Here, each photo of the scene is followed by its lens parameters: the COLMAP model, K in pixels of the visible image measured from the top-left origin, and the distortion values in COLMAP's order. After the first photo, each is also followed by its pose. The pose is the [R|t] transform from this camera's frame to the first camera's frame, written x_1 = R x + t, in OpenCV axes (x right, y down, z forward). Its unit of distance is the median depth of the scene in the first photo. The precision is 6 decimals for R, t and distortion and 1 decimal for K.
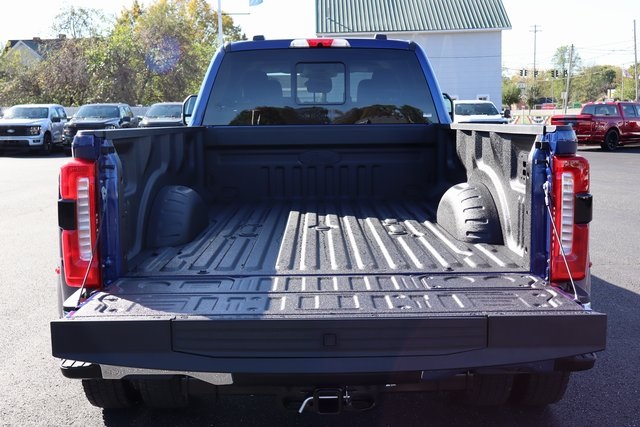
lens RADIAL K [[732.8, 0, 319.4], [0, 732.8, 209.1], [0, 0, 1]] dist [-0.003378, 0.000000]
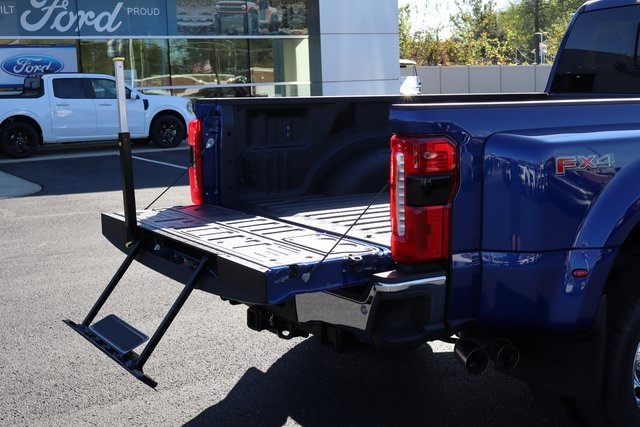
lens RADIAL K [[869.3, 0, 321.9], [0, 869.3, 213.7], [0, 0, 1]] dist [0.026317, 0.000000]
pose [[0.543277, 0.132880, -0.828971, 0.121092], [-0.100960, 0.990570, 0.092619, -0.006243], [0.833461, 0.033375, 0.551569, 0.024811]]
